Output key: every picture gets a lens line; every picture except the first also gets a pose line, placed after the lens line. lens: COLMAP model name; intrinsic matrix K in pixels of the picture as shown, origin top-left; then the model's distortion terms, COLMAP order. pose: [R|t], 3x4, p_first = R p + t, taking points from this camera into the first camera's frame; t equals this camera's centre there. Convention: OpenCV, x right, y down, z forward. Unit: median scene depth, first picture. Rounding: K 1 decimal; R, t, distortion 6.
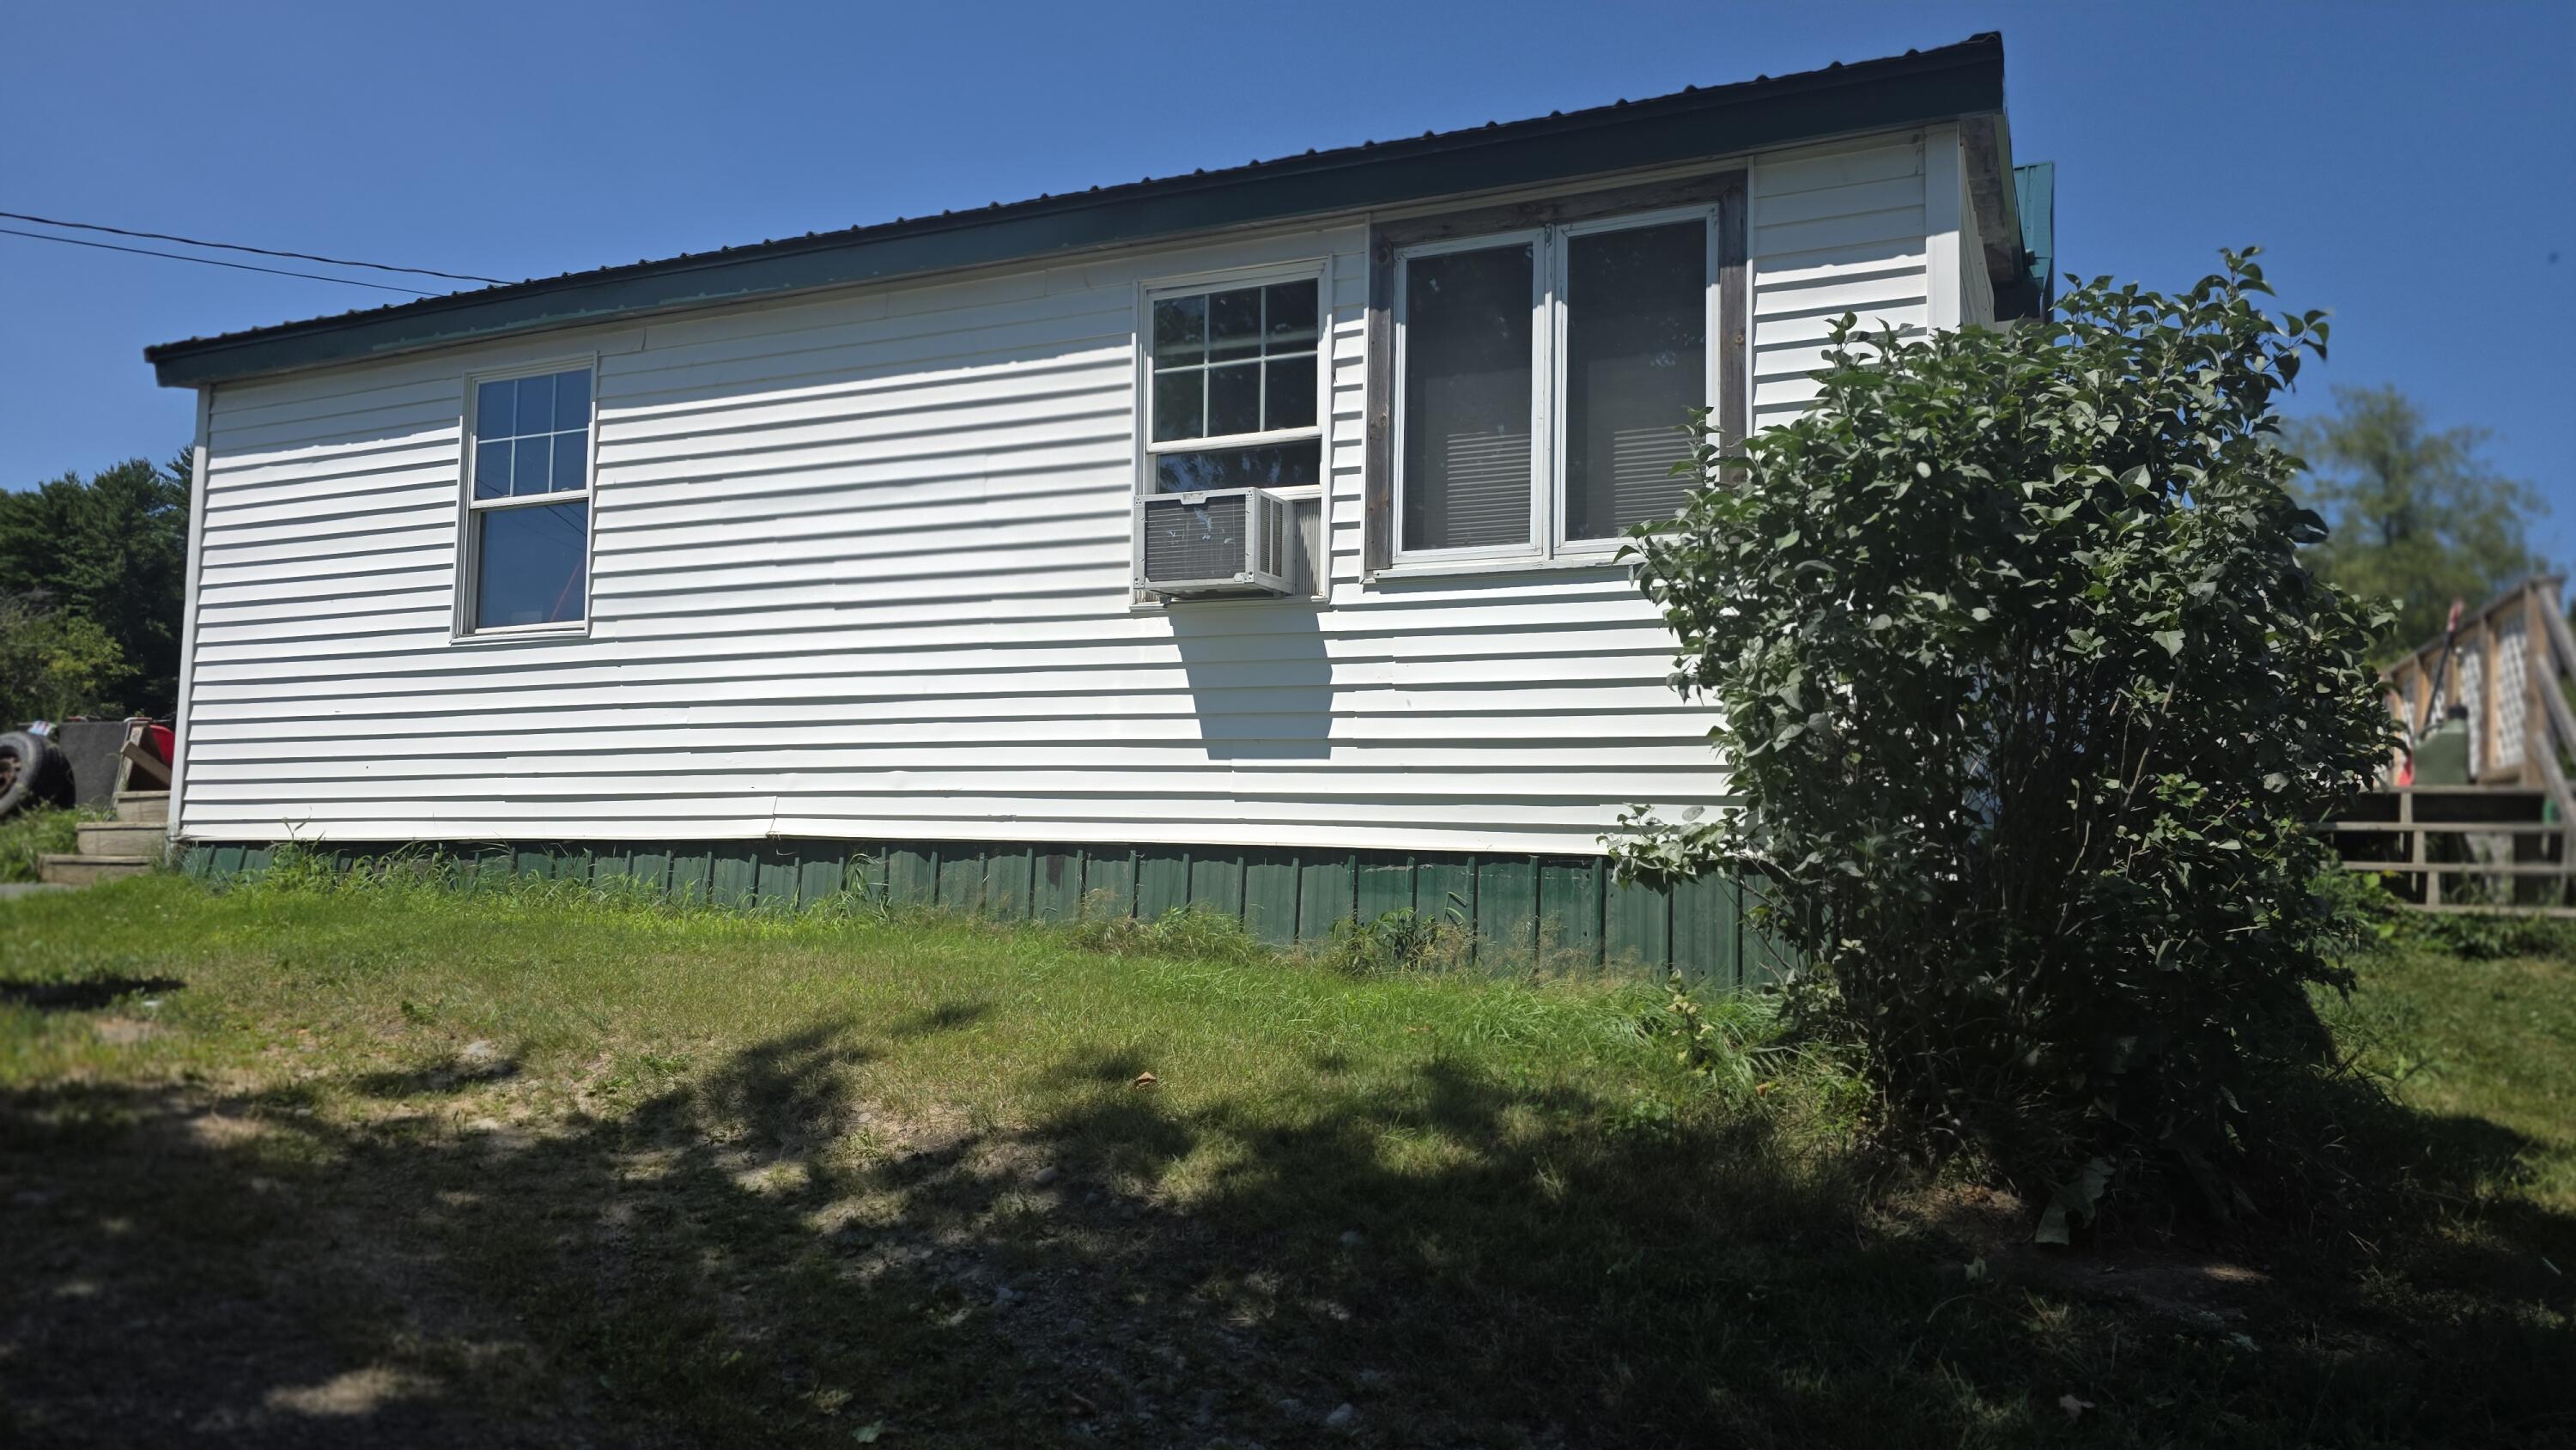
lens RADIAL K [[1711.3, 0, 1288.2], [0, 1711.3, 734.1], [0, 0, 1]] dist [0.060019, -0.047581]
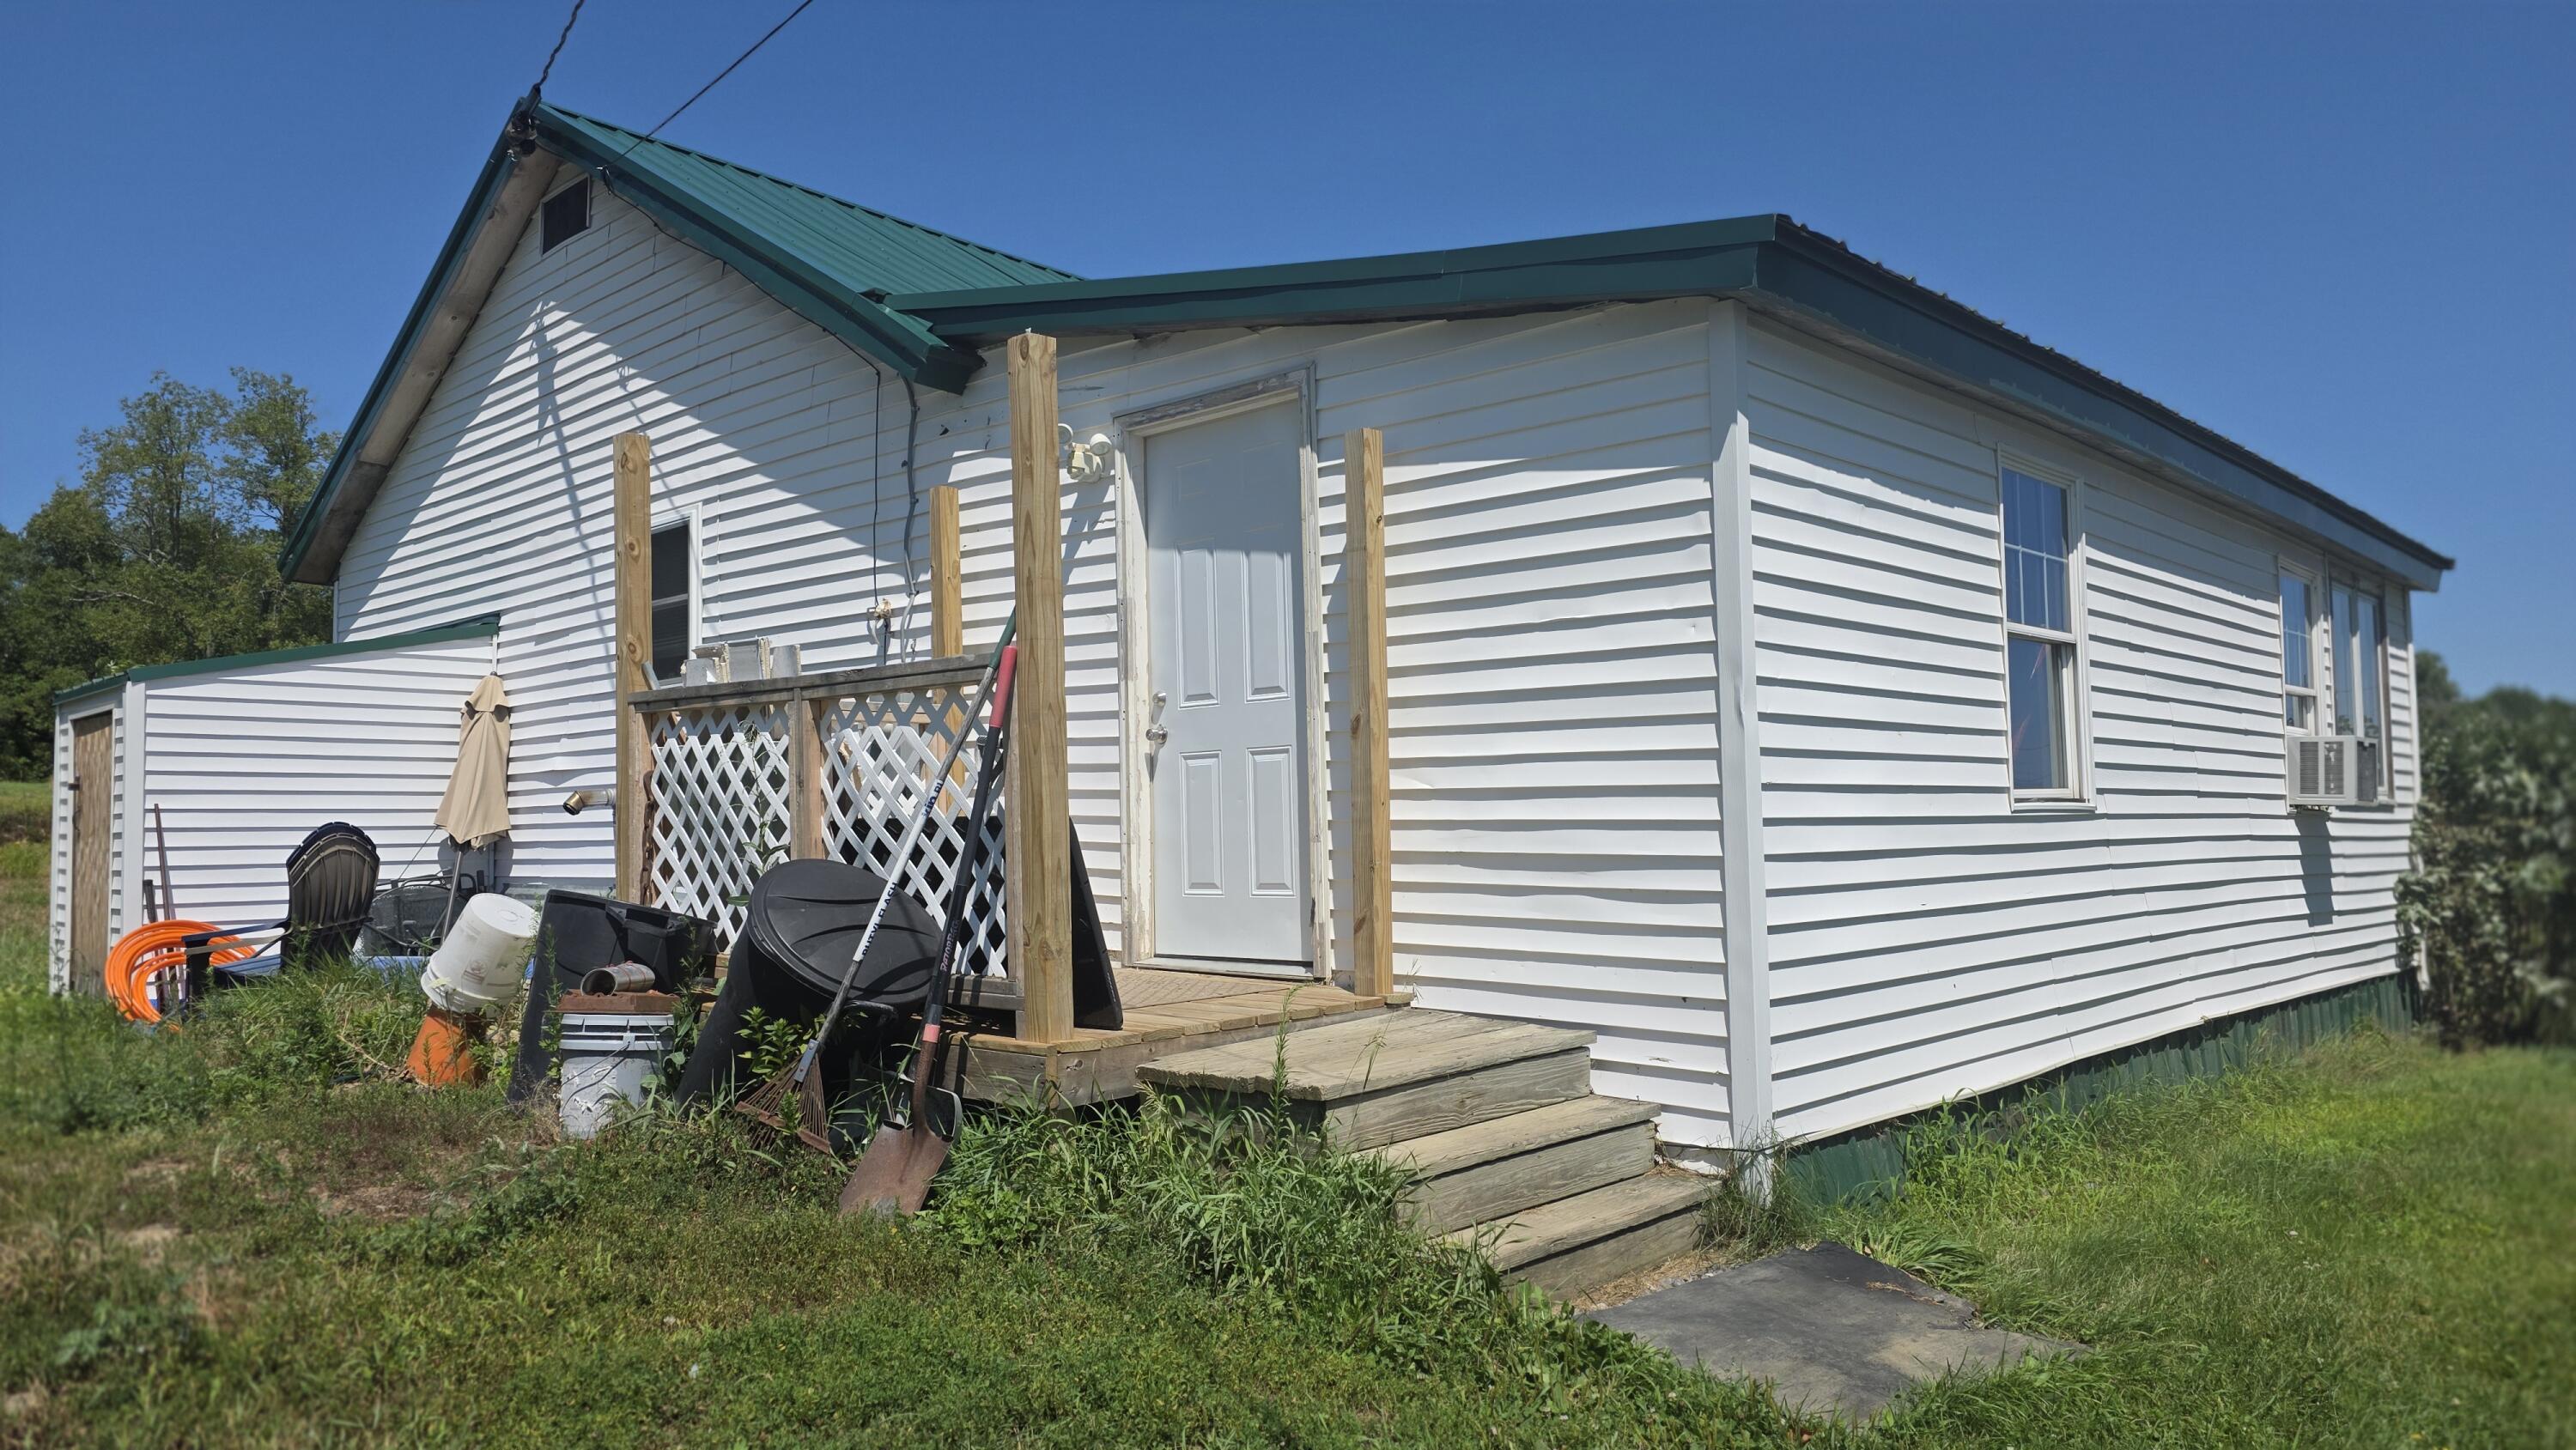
lens RADIAL K [[1711.3, 0, 1288.0], [0, 1711.3, 723.1], [0, 0, 1]] dist [0.060019, -0.047581]
pose [[0.320203, 0.036541, 0.946644, -1.290062], [-0.064403, 0.997784, -0.016730, -0.057078], [-0.945157, -0.055610, 0.321846, 1.052250]]
